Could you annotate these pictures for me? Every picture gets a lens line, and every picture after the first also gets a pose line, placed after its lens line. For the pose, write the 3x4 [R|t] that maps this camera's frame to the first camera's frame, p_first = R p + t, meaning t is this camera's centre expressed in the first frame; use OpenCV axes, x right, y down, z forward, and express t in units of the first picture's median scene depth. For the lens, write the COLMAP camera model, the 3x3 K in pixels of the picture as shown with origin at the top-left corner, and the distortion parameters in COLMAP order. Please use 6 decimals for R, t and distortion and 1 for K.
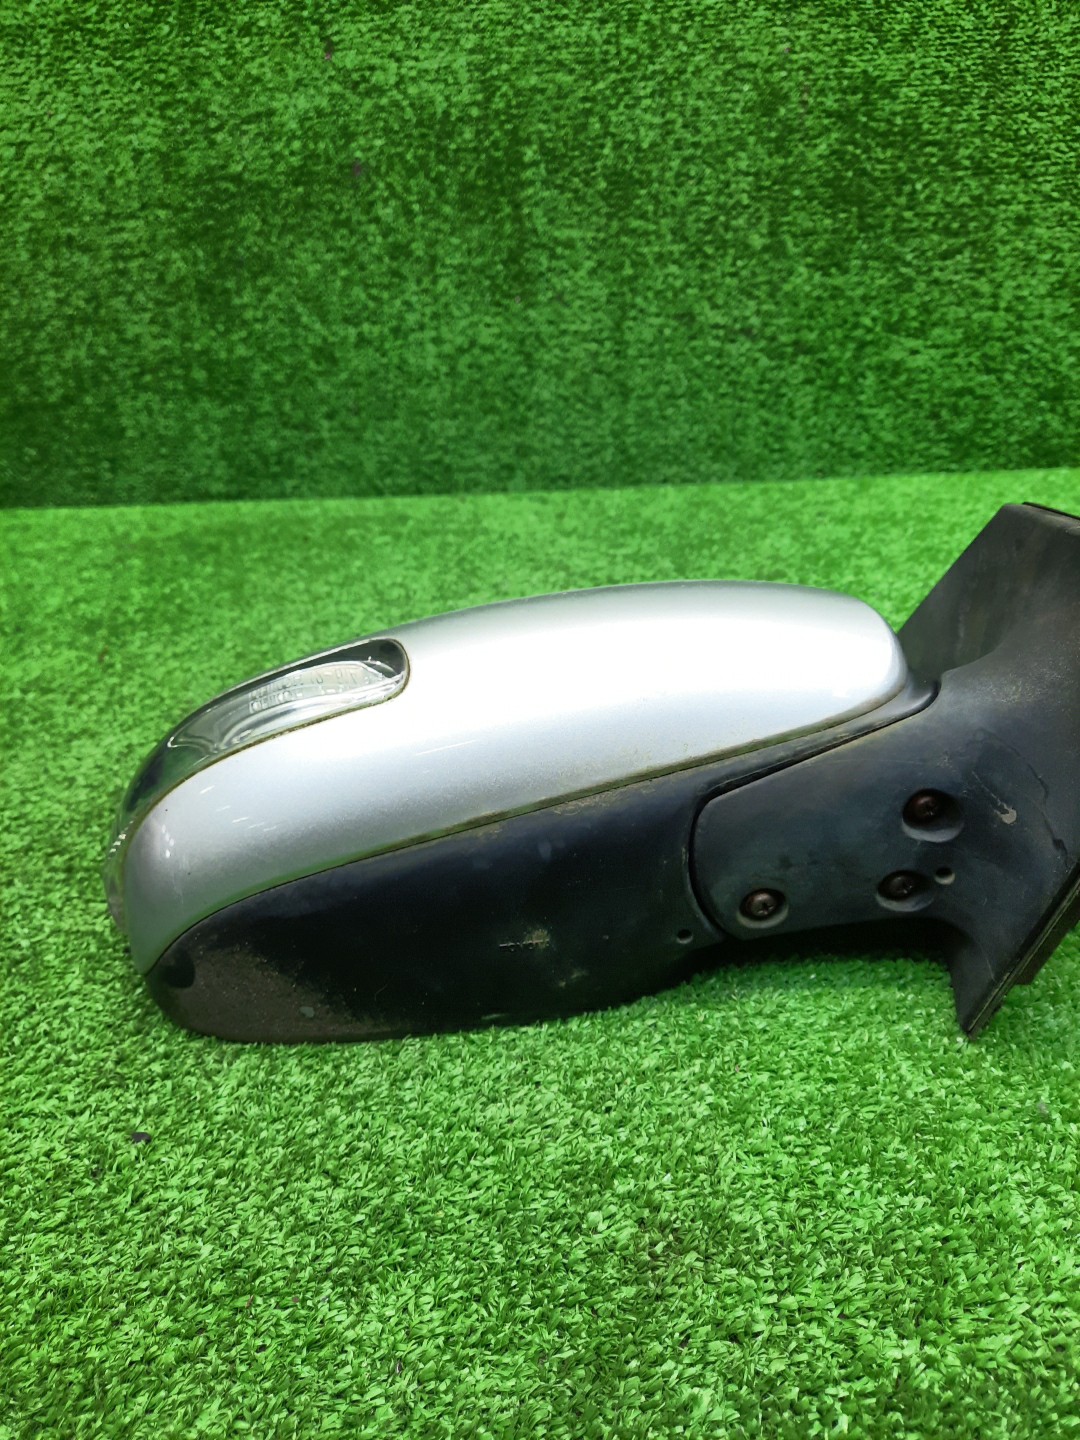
lens RADIAL K [[1075.4, 0, 545.3], [0, 1075.4, 720.2], [0, 0, 1]] dist [0.045812, -0.065215]
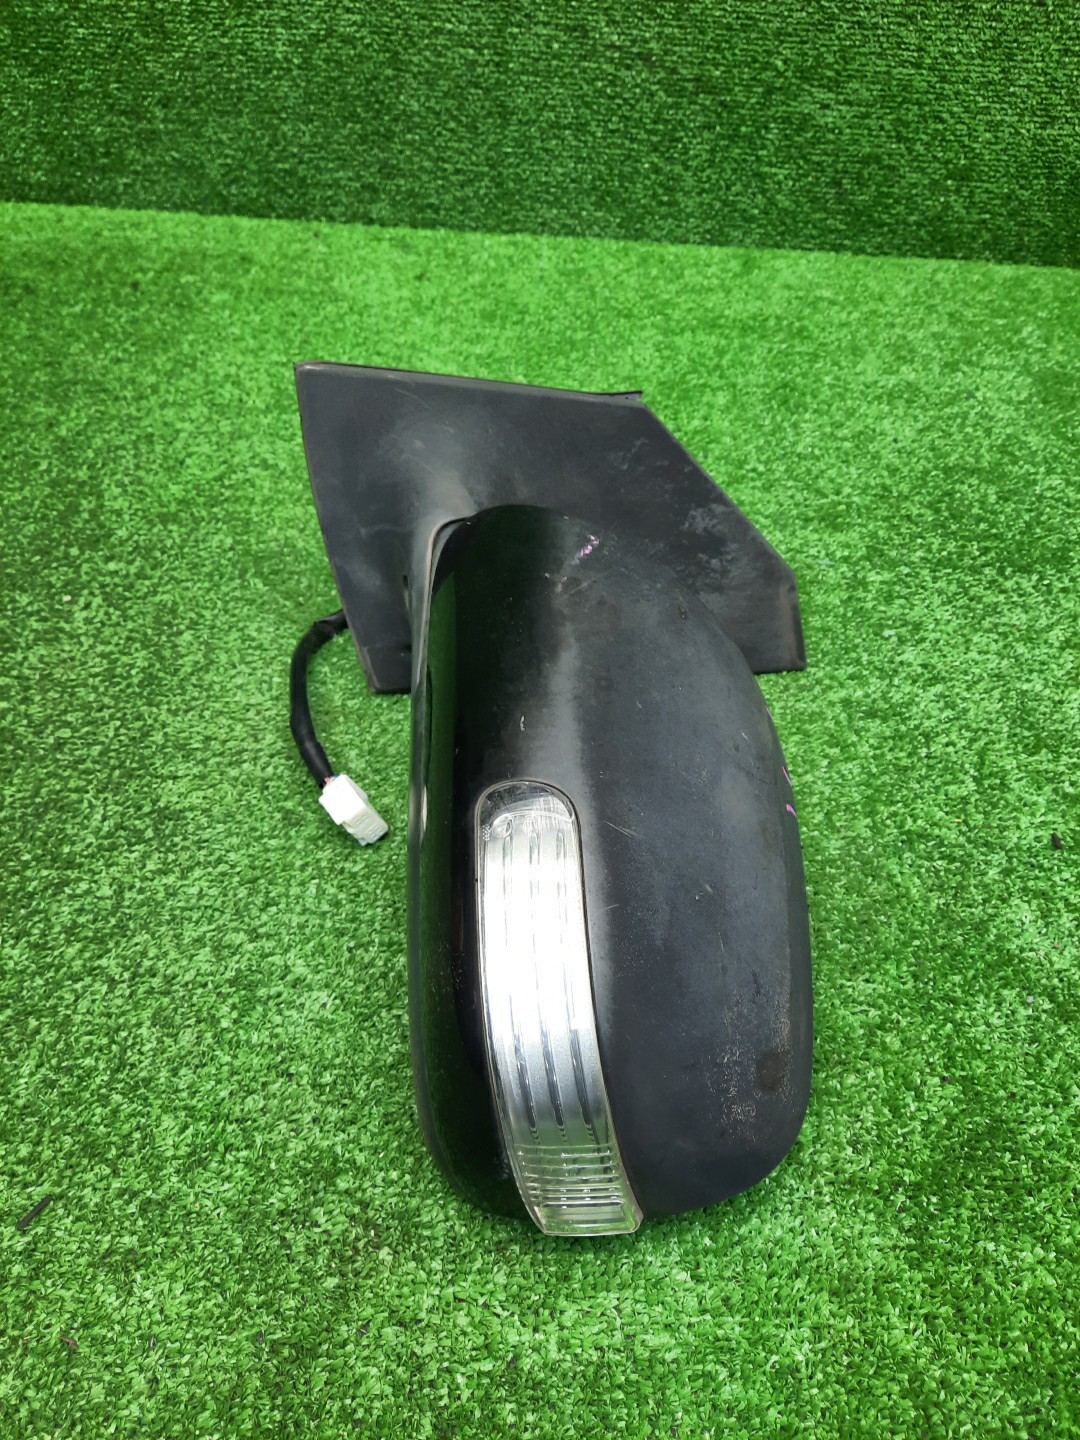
lens RADIAL K [[1071.8, 0, 546.4], [0, 1071.8, 719.0], [0, 0, 1]] dist [0.051221, -0.068386]
pose [[0.994252, 0.047784, 0.095806, 0.051609], [-0.079172, 0.930550, 0.357503, -0.179041], [-0.072070, -0.363034, 0.928985, -0.003236]]
